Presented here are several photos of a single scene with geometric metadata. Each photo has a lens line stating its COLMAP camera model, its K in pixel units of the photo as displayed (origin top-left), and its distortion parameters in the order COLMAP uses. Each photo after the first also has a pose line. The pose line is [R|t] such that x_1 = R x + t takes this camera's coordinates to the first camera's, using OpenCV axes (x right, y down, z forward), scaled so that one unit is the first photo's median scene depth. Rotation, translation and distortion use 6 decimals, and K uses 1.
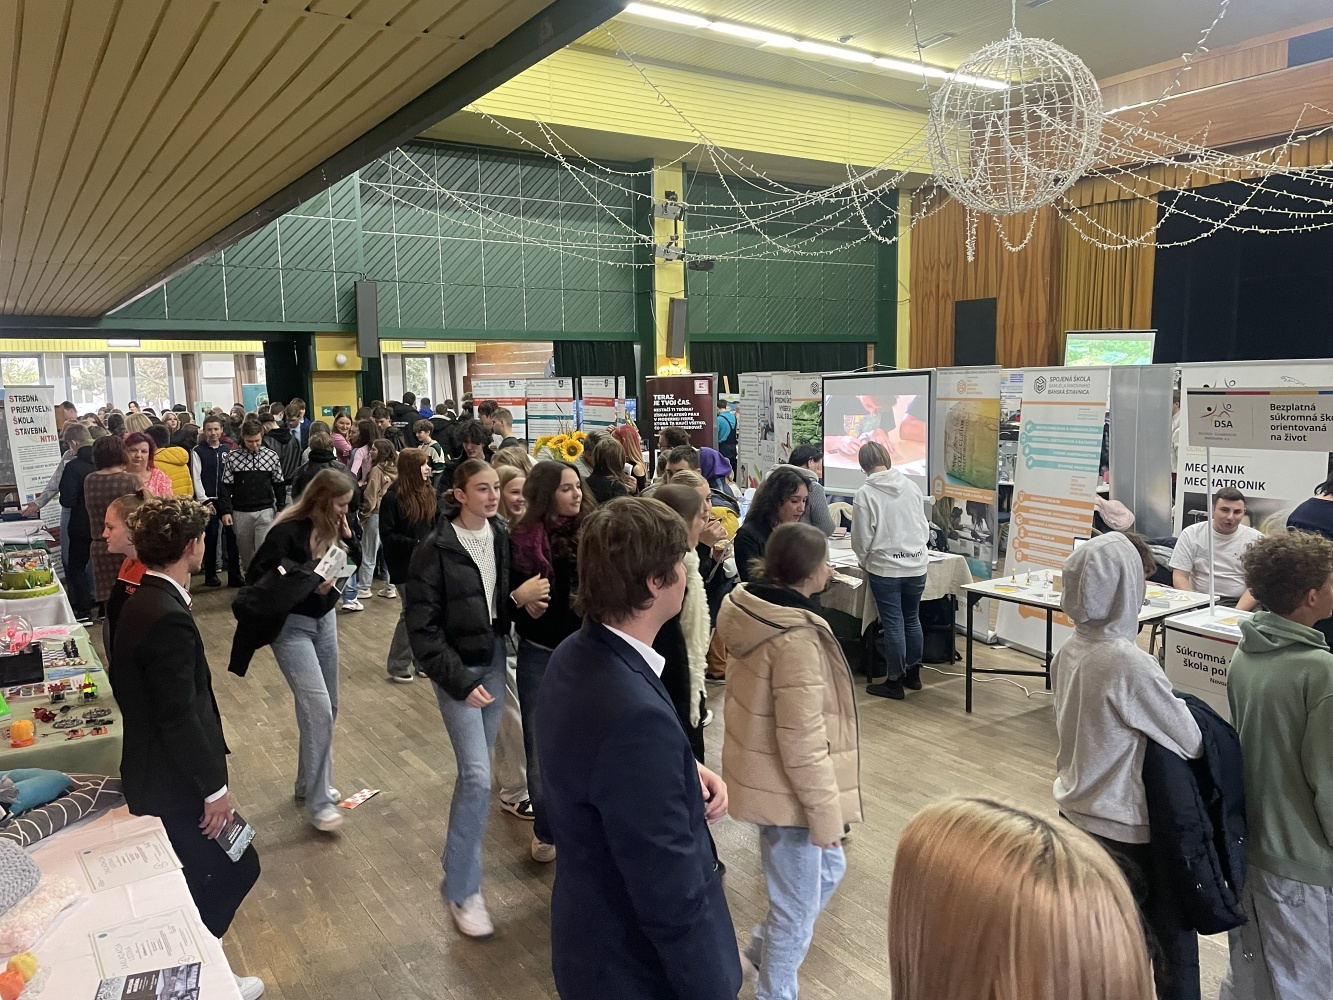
lens RADIAL K [[997.6, 0, 666.5], [0, 997.6, 500.0], [0, 0, 1]] dist [0.062670, -0.001531]
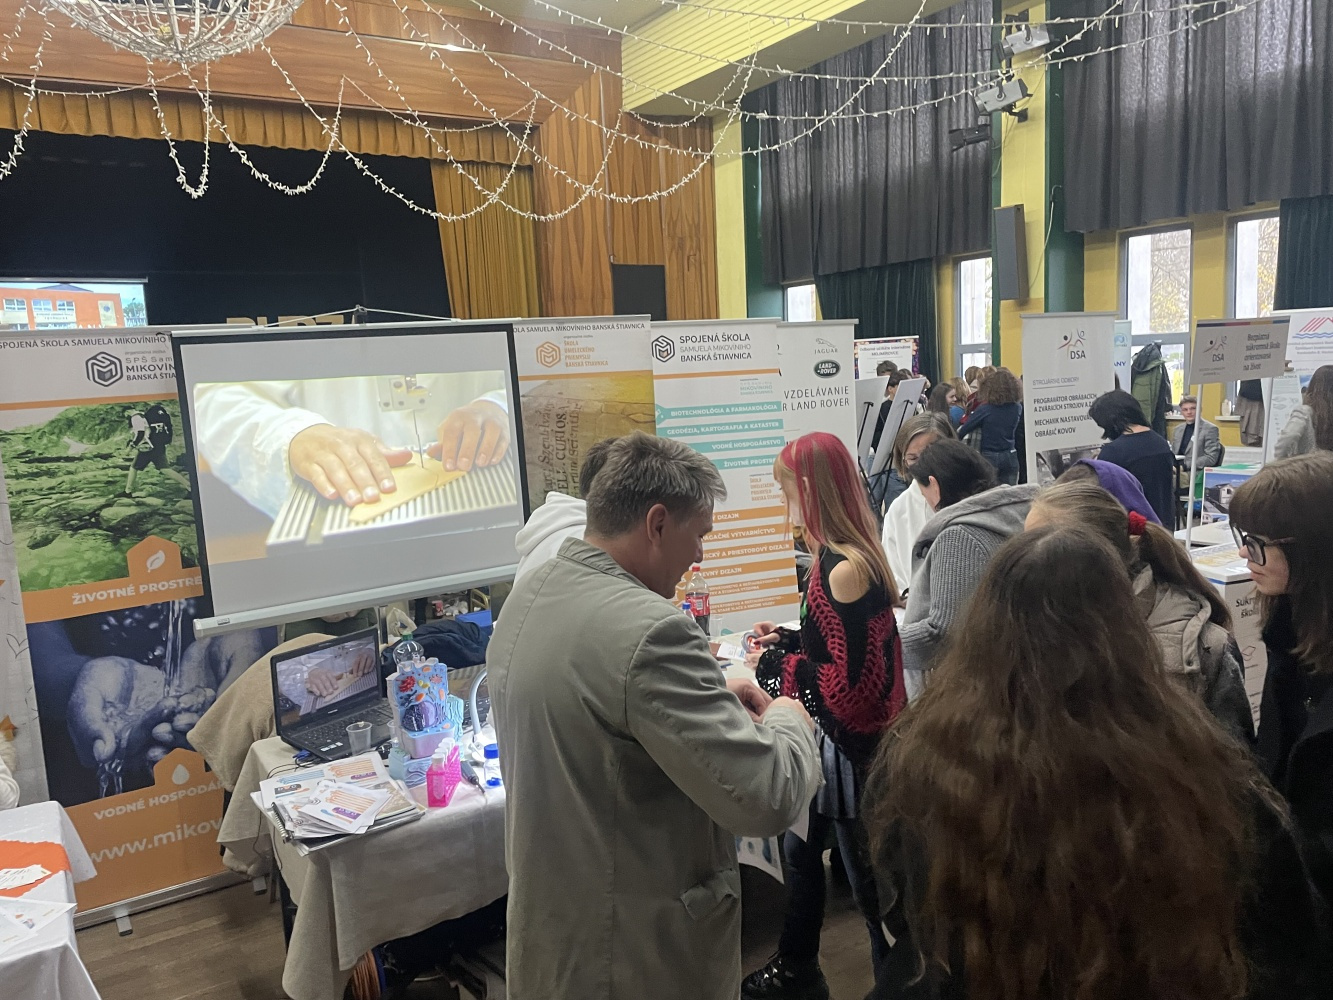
lens RADIAL K [[997.6, 0, 666.5], [0, 997.6, 500.0], [0, 0, 1]] dist [0.062670, -0.001531]
pose [[0.020498, -0.116437, 0.992987, -0.283968], [0.166403, 0.979739, 0.111449, -0.090370], [-0.985845, 0.162951, 0.039458, 0.990576]]
